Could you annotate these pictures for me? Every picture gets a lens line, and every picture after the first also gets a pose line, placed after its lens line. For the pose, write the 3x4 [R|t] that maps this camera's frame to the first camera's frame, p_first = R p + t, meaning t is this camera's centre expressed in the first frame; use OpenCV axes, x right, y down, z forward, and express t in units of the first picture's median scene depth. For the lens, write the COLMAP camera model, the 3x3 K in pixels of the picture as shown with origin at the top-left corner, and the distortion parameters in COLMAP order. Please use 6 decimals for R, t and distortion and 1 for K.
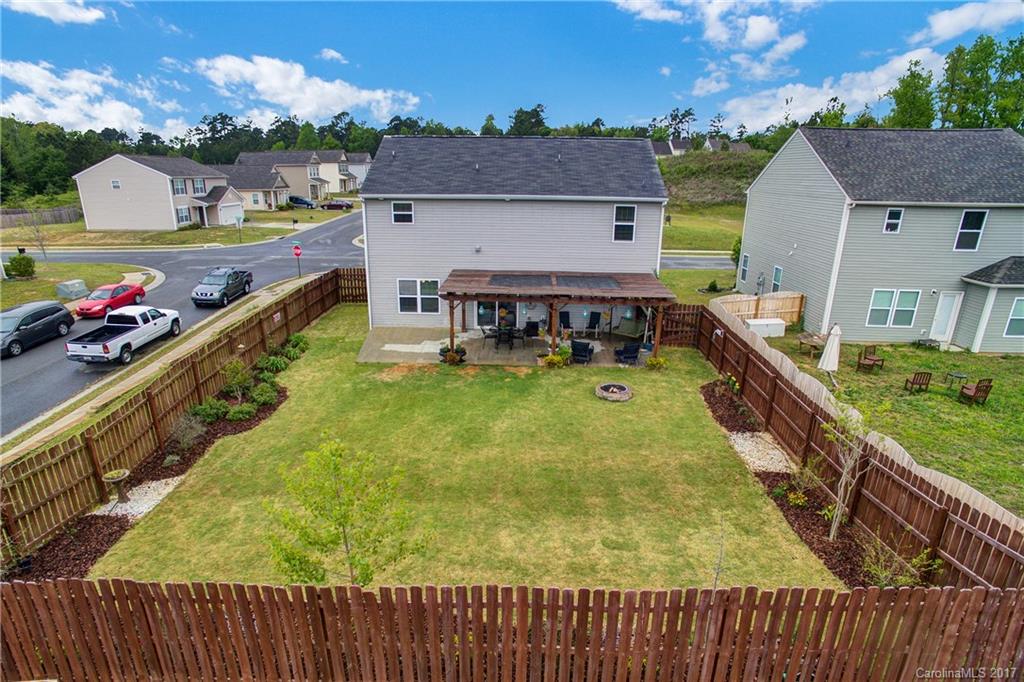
lens RADIAL K [[615.3, 0, 510.9], [0, 615.3, 325.8], [0, 0, 1]] dist [-0.112463, 0.082472]
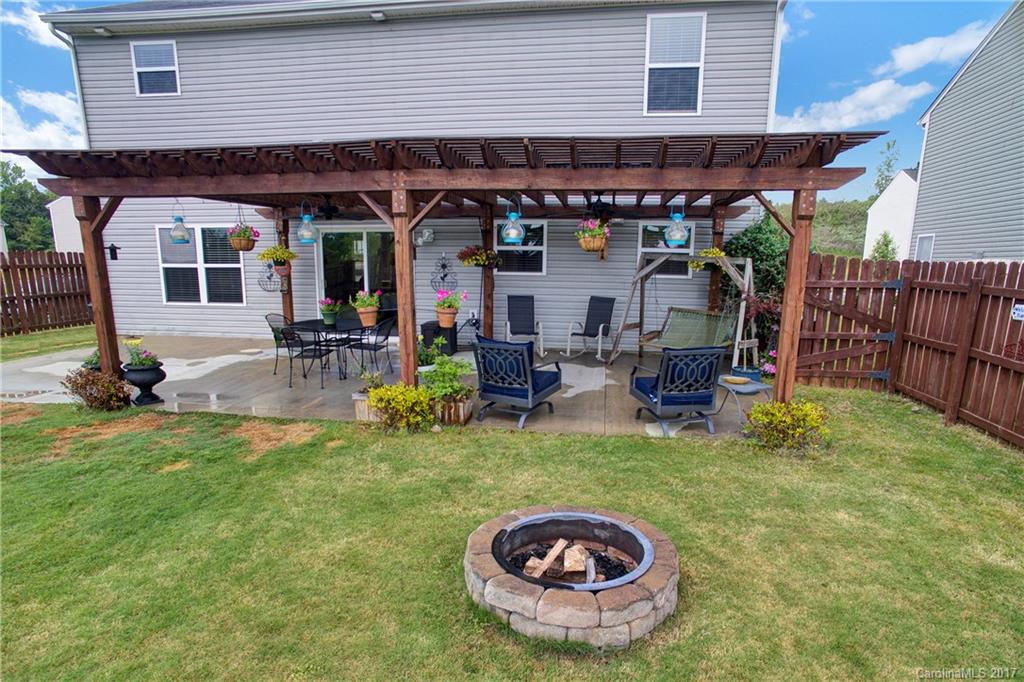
lens RADIAL K [[615.3, 0, 510.9], [0, 615.3, 325.8], [0, 0, 1]] dist [-0.112463, 0.082472]
pose [[0.992795, 0.010035, -0.119402, 0.152738], [-0.025489, 0.991367, -0.128616, 0.056386], [0.117081, 0.130733, 0.984480, 0.736201]]
